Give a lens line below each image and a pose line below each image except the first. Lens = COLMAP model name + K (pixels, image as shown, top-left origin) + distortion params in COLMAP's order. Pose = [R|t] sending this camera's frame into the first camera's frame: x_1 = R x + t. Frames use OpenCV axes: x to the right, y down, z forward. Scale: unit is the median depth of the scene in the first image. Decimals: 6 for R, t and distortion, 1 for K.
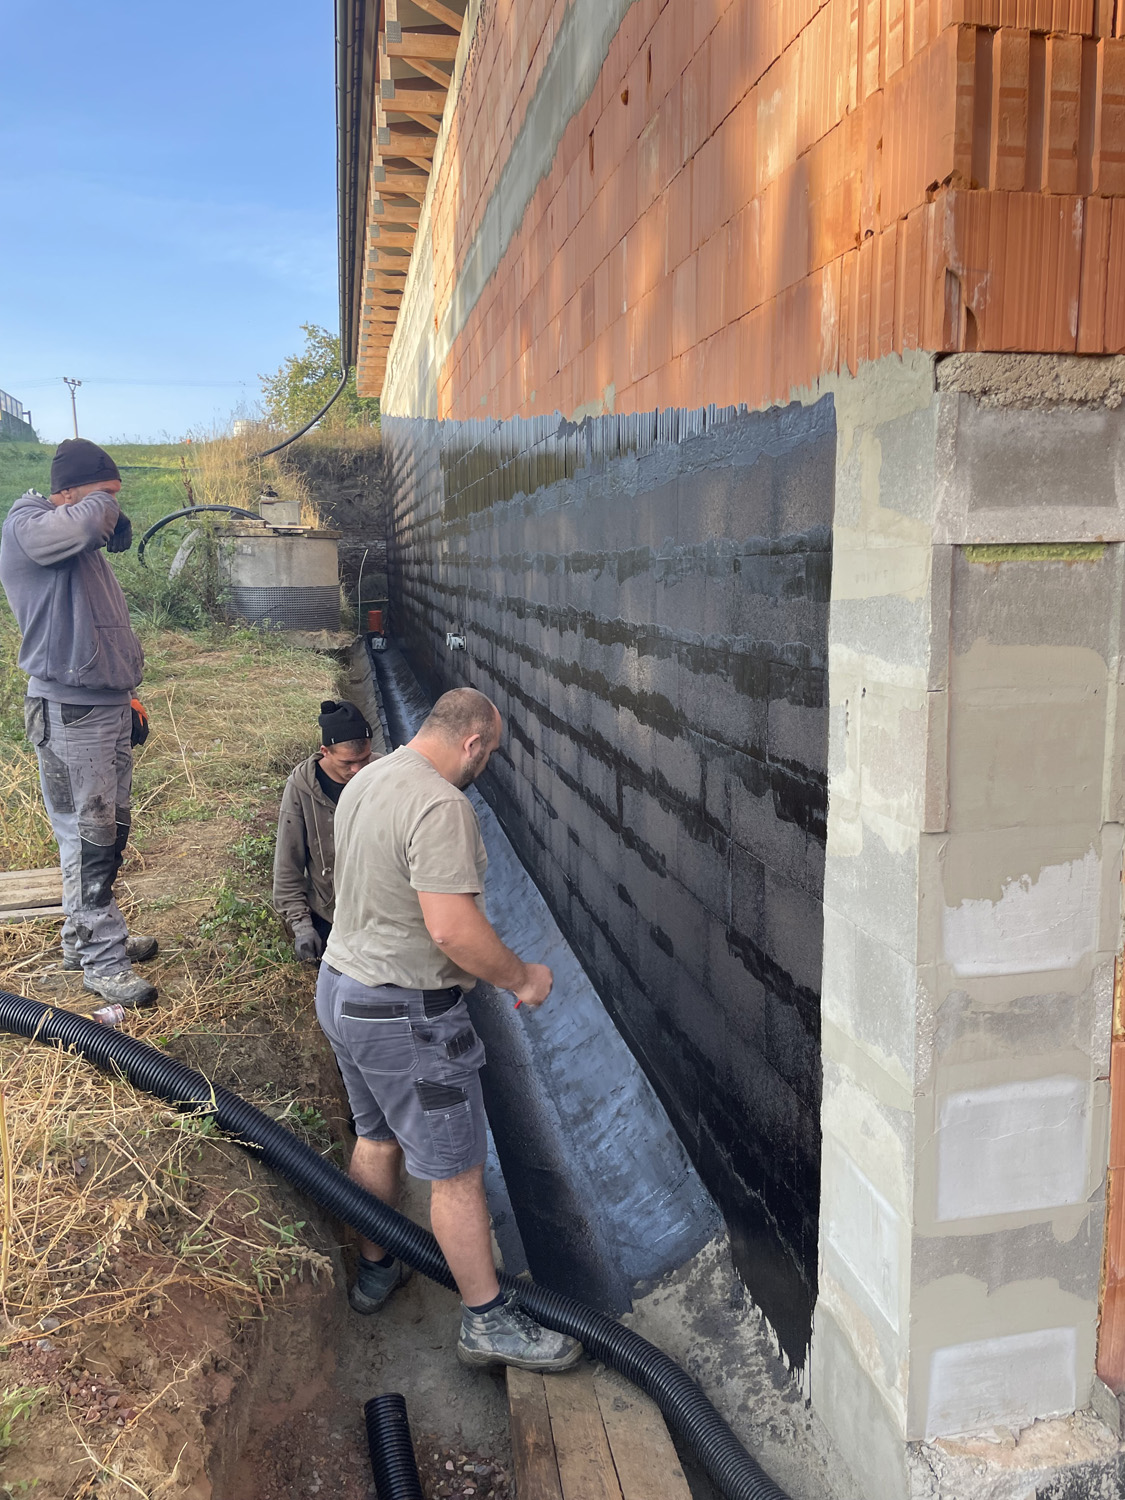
lens RADIAL K [[1126.2, 0, 559.3], [0, 1126.2, 743.7], [0, 0, 1]] dist [0.072934, -0.090367]
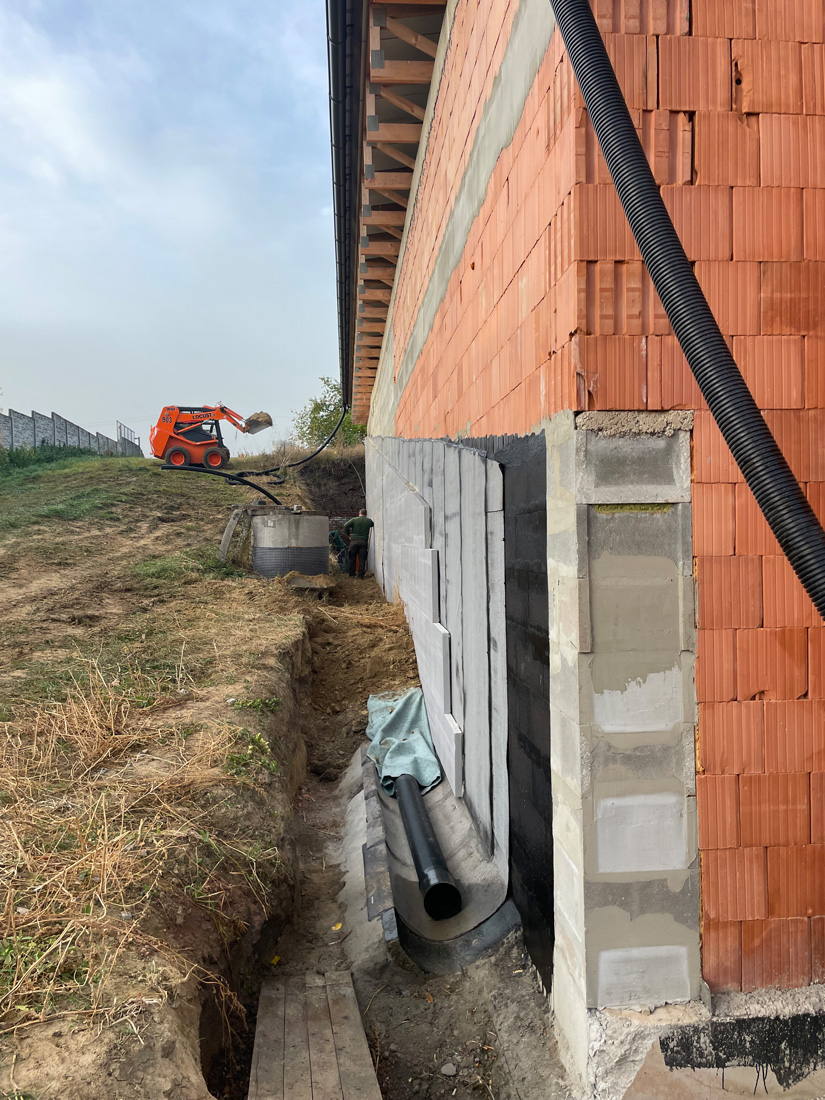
lens RADIAL K [[825.9, 0, 415.5], [0, 825.9, 554.5], [0, 0, 1]] dist [0.072934, -0.090367]
pose [[0.994730, -0.000418, -0.102525, 0.177246], [-0.013582, 0.990642, -0.135812, 0.100961], [0.101623, 0.136489, 0.985415, -0.397915]]
